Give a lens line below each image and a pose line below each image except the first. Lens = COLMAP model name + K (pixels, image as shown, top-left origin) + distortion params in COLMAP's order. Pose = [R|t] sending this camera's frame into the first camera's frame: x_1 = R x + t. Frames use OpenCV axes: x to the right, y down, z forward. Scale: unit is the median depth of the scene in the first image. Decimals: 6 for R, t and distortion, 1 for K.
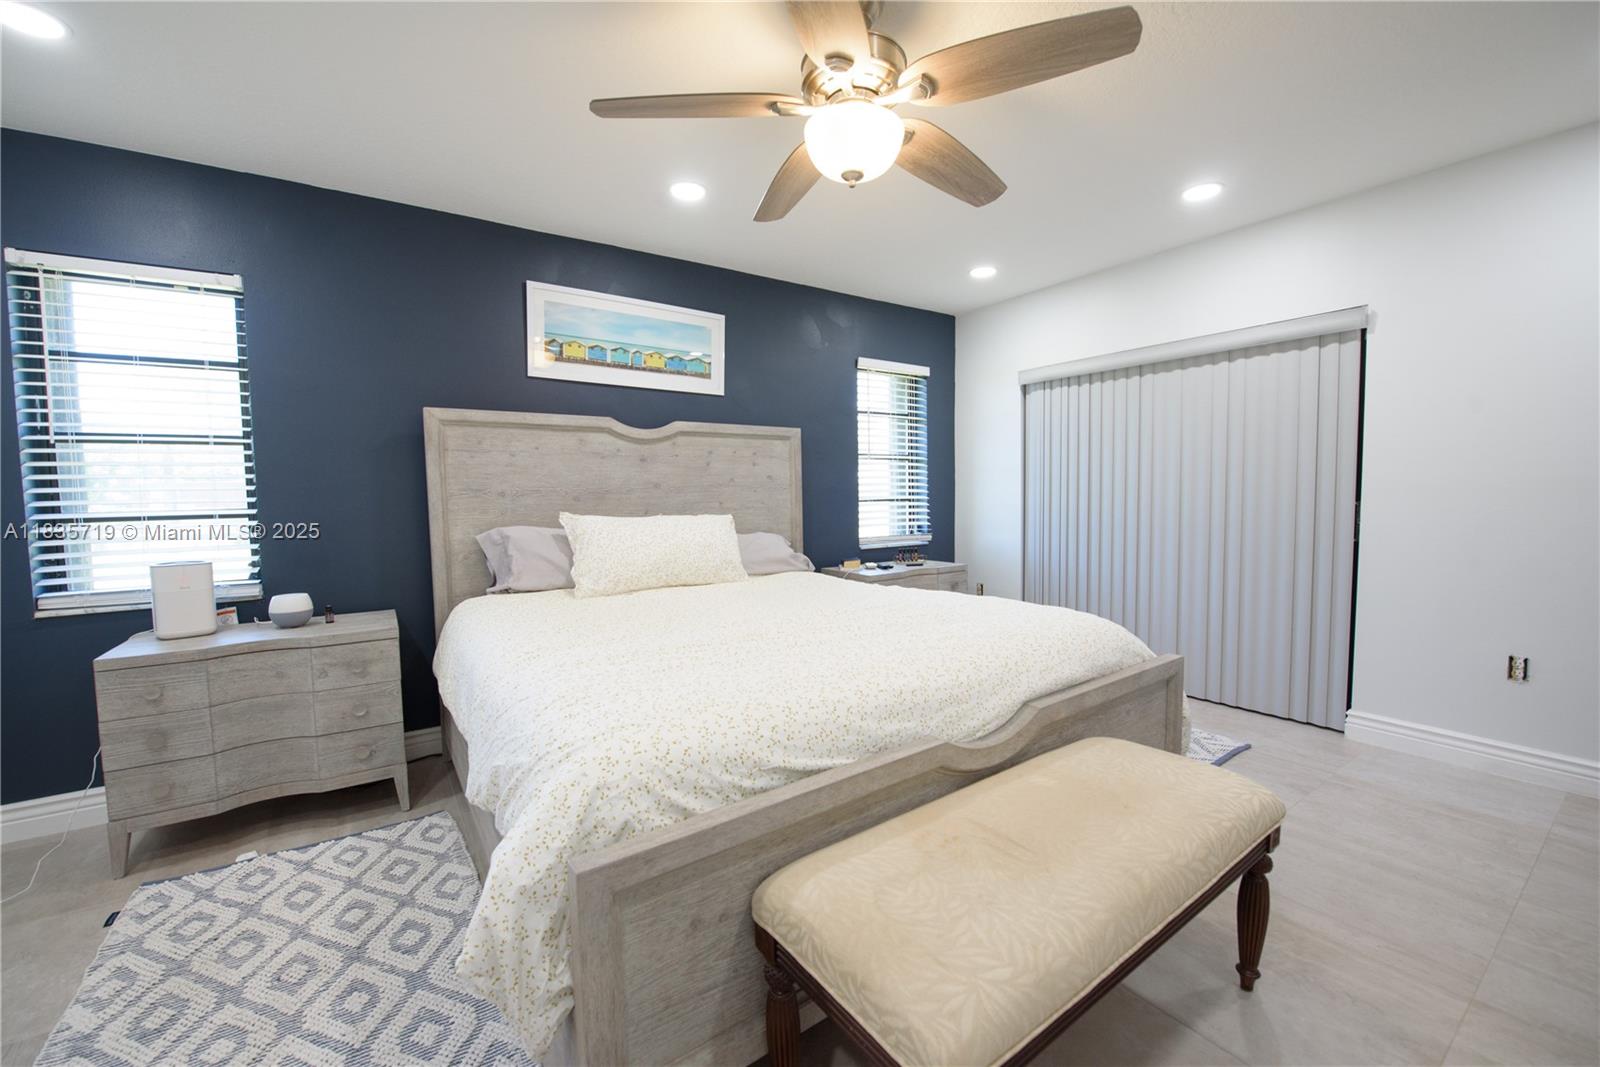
lens RADIAL K [[636.4, 0, 799.5], [0, 636.4, 534.9], [0, 0, 1]] dist [-0.014795, -0.001821]
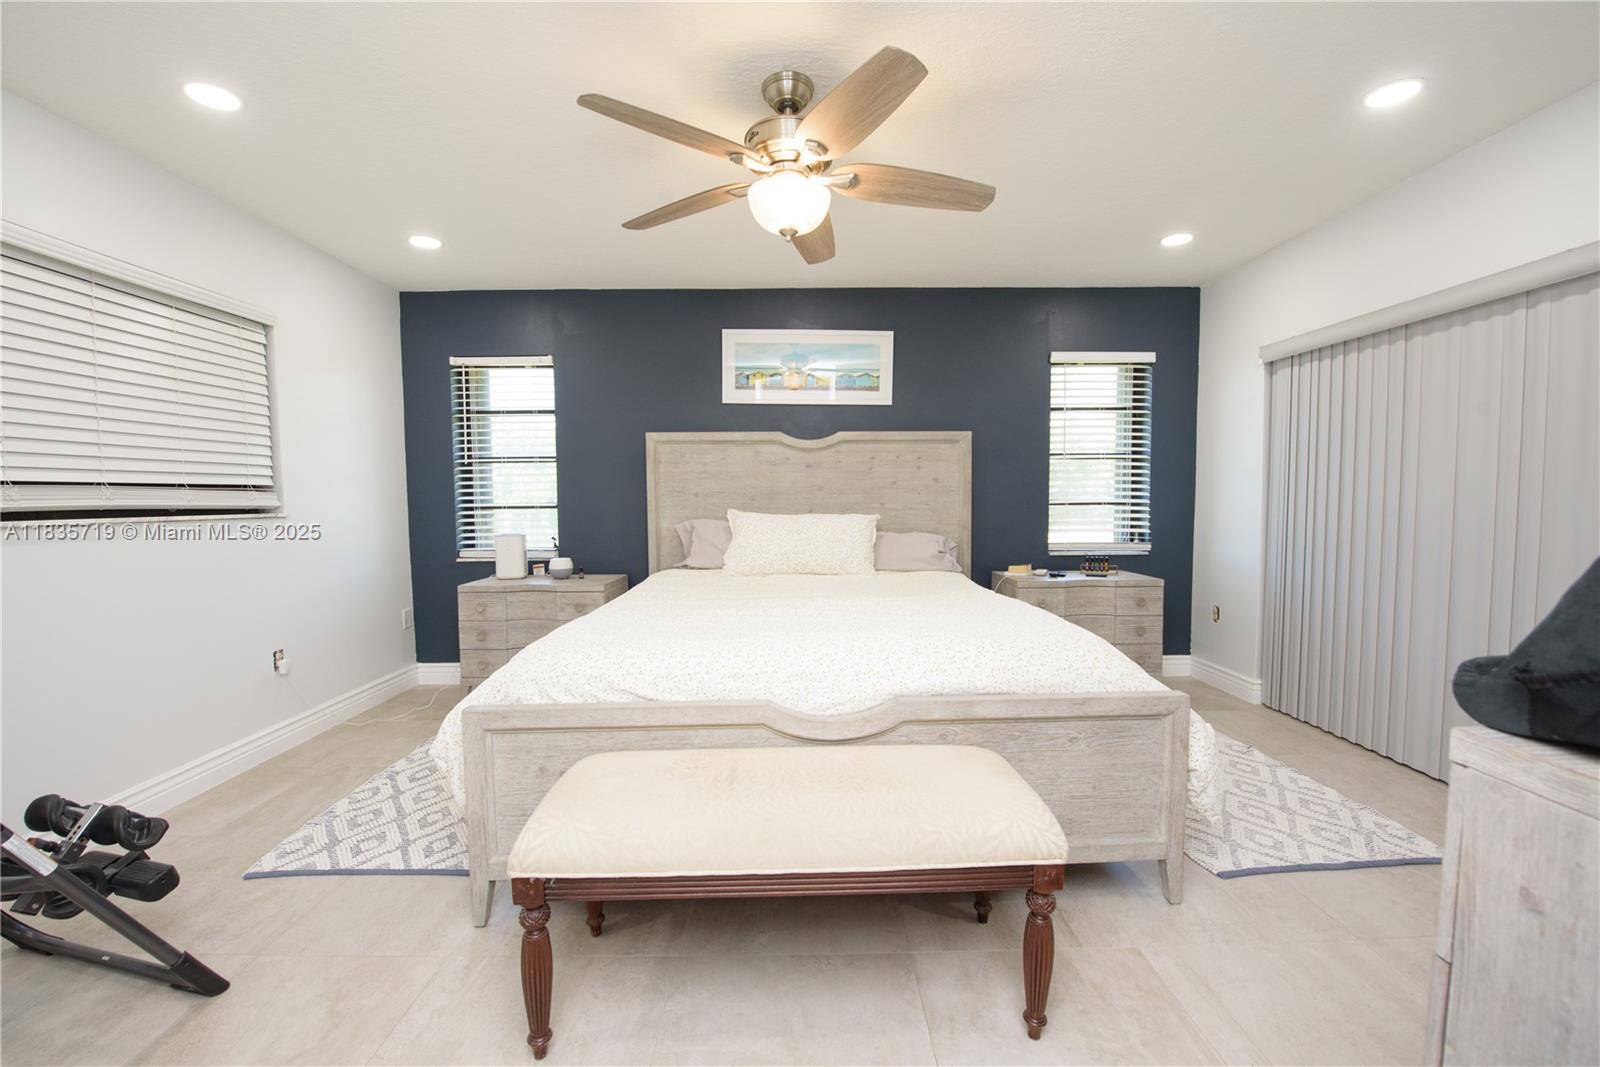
lens RADIAL K [[636.4, 0, 794.7], [0, 636.4, 533.3], [0, 0, 1]] dist [-0.014795, -0.001821]
pose [[0.831369, 0.040603, -0.554236, 0.386353], [-0.041870, 0.999069, 0.010385, -0.005111], [0.554142, 0.014572, 0.832295, 0.009046]]
